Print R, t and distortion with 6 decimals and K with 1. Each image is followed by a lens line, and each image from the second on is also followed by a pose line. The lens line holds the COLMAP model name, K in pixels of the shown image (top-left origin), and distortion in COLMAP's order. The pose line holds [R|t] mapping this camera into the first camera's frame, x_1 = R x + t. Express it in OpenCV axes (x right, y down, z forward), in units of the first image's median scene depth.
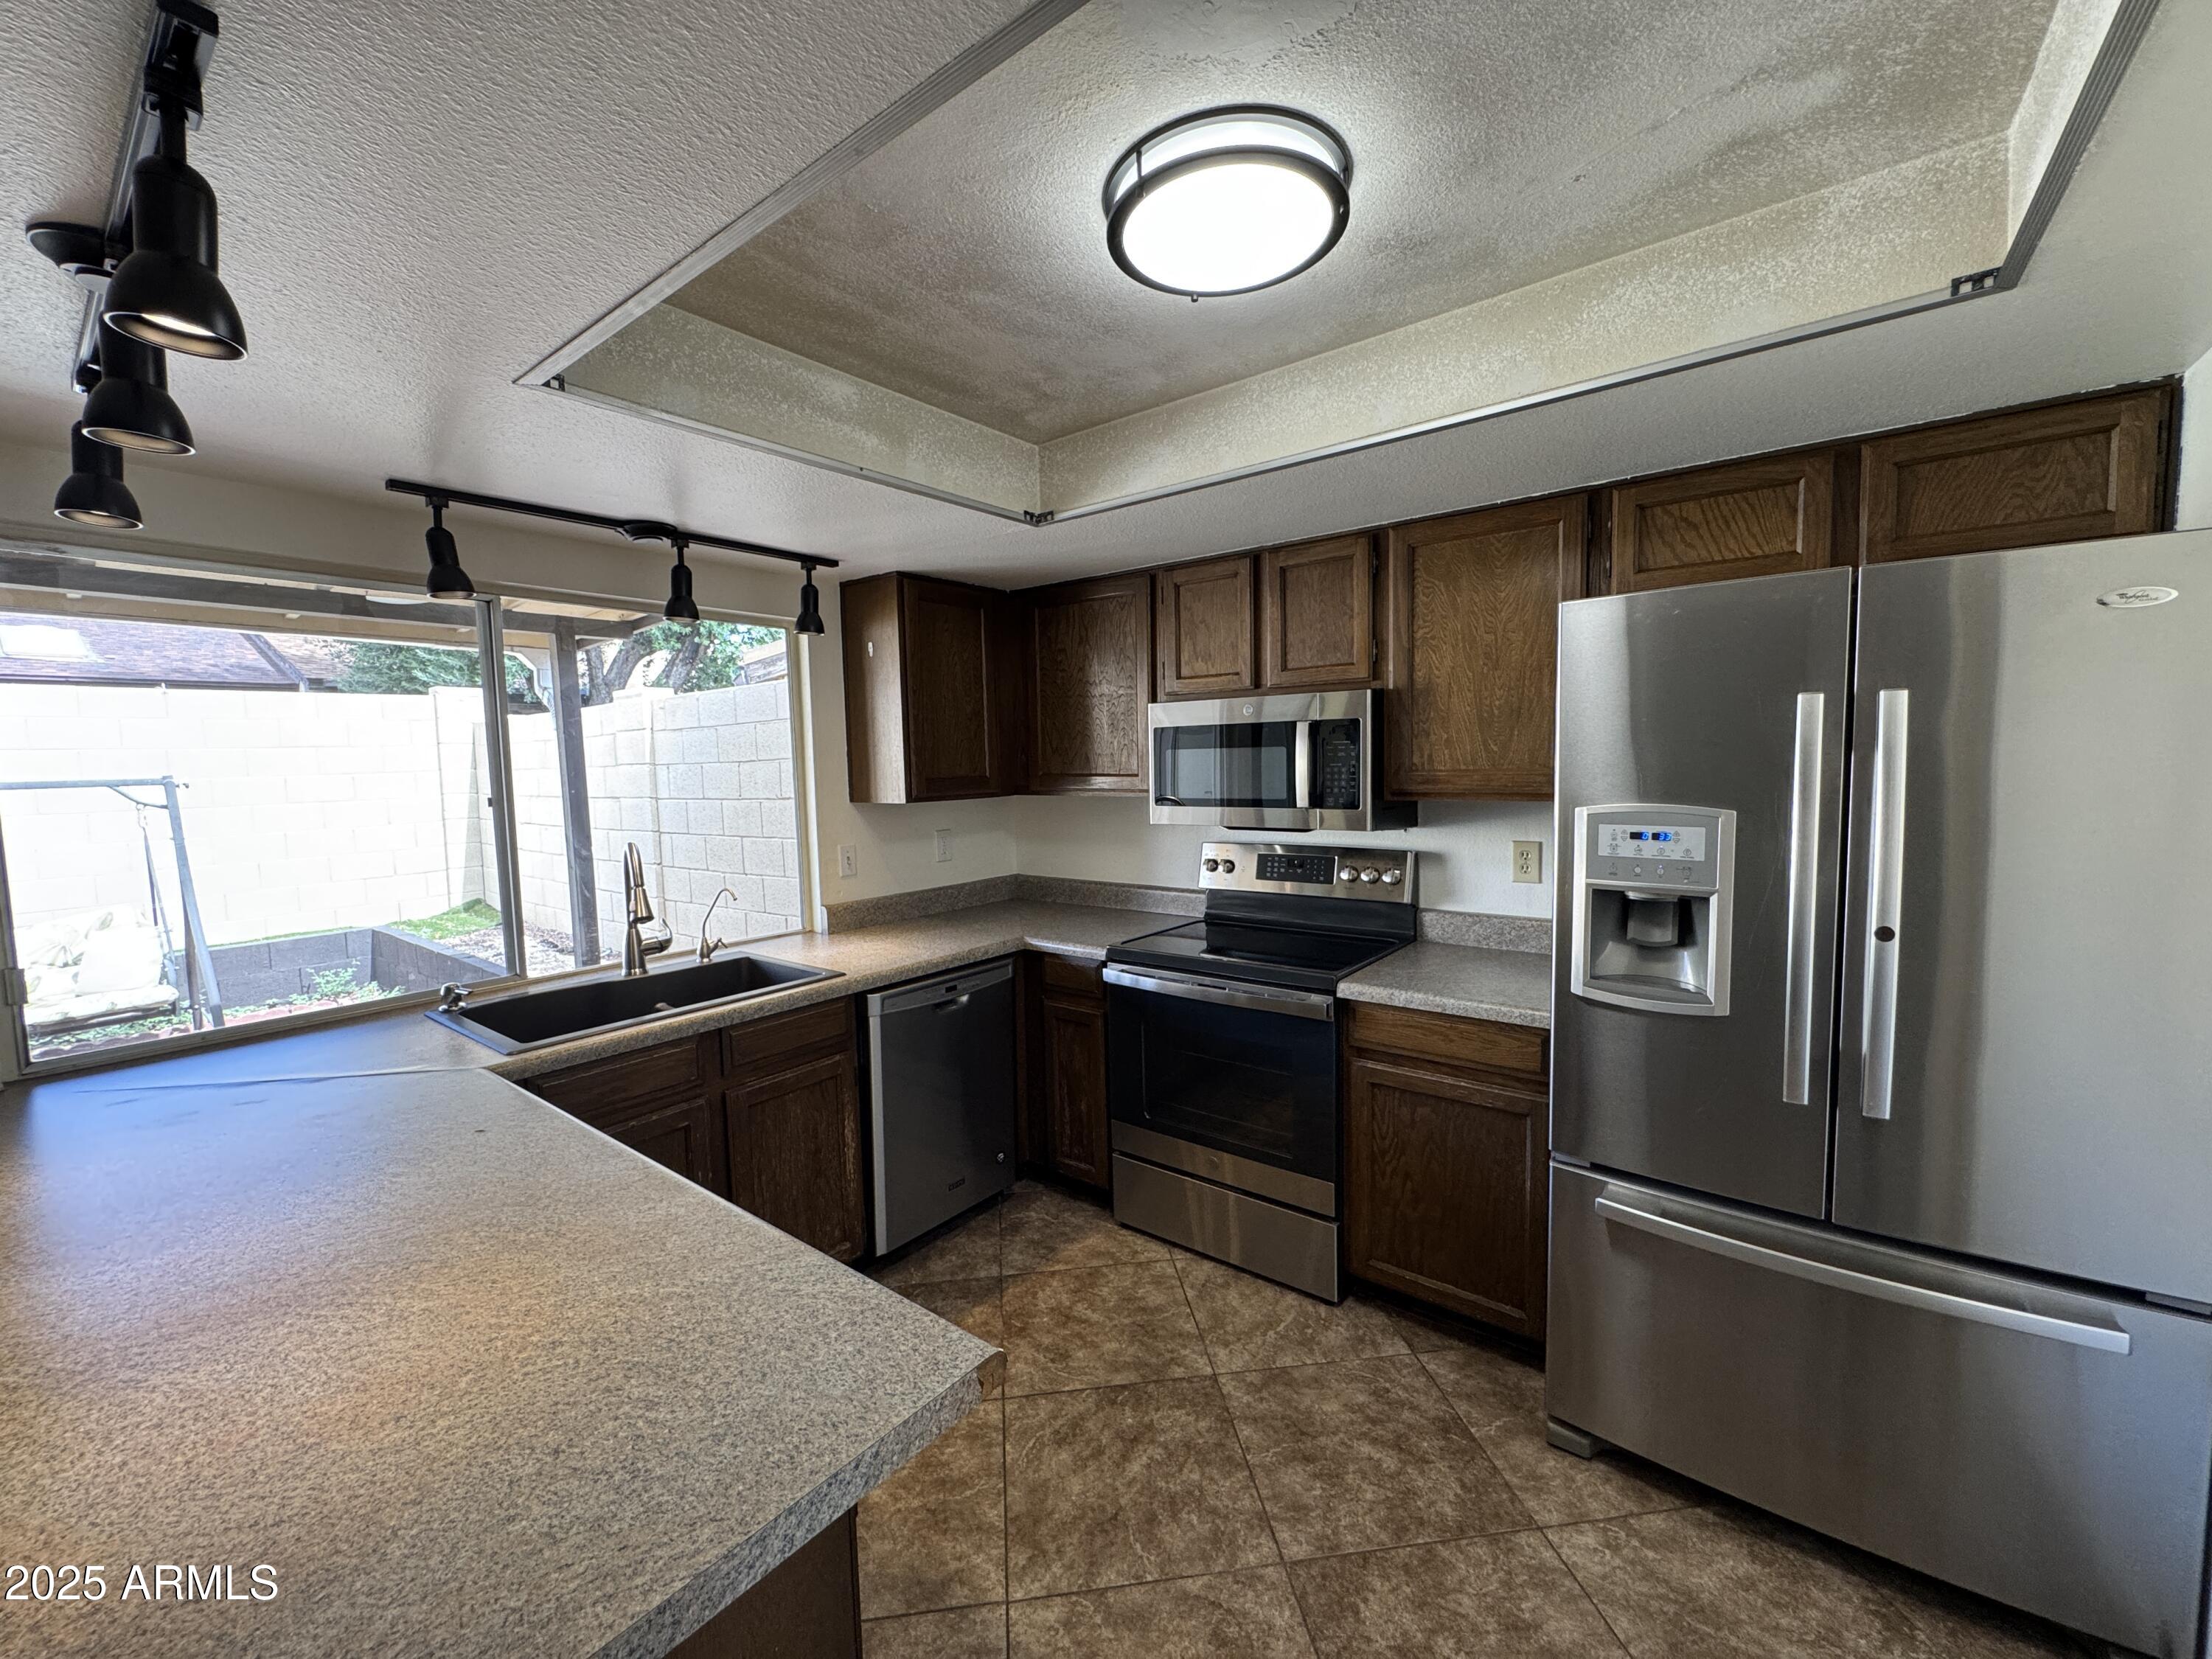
lens RADIAL K [[893.6, 0, 1100.9], [0, 893.6, 827.9], [0, 0, 1]] dist [0.001102, -0.000087]
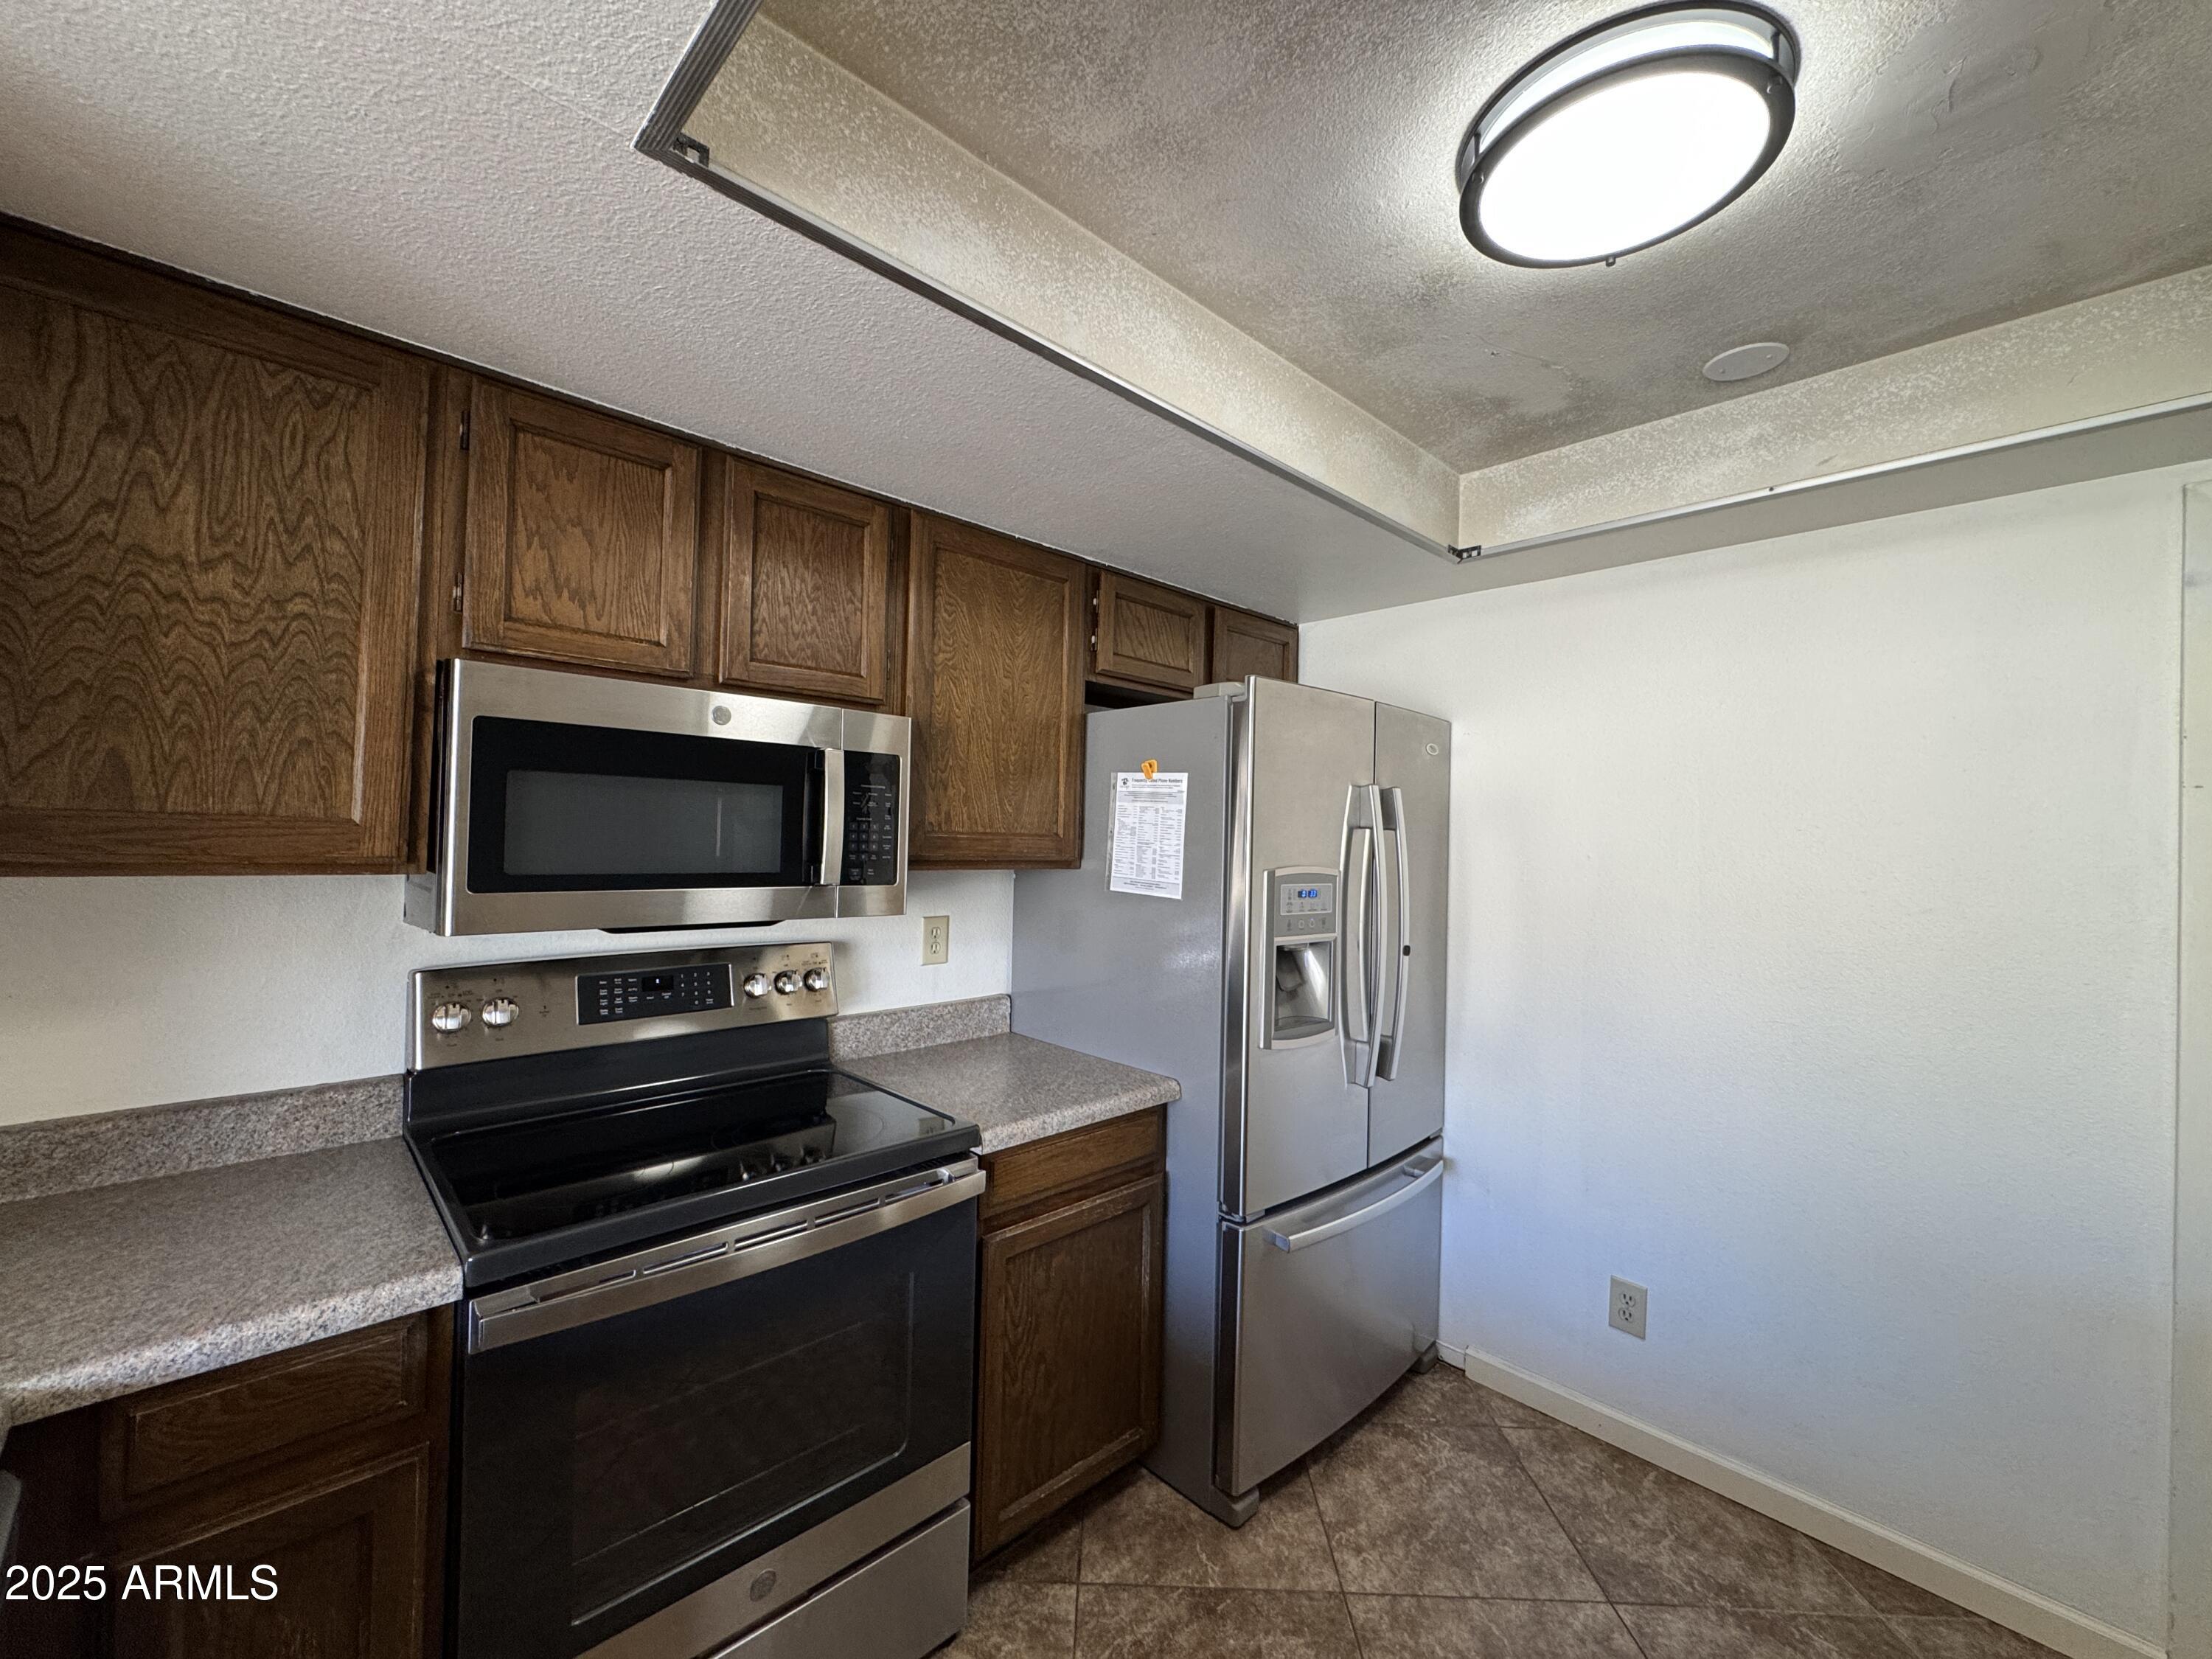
lens RADIAL K [[893.6, 0, 1100.9], [0, 893.6, 827.9], [0, 0, 1]] dist [0.001102, -0.000087]
pose [[0.136712, 0.036191, 0.989950, -0.415701], [0.049546, 0.997832, -0.043322, -0.028626], [-0.989371, 0.054971, 0.134622, 0.800116]]
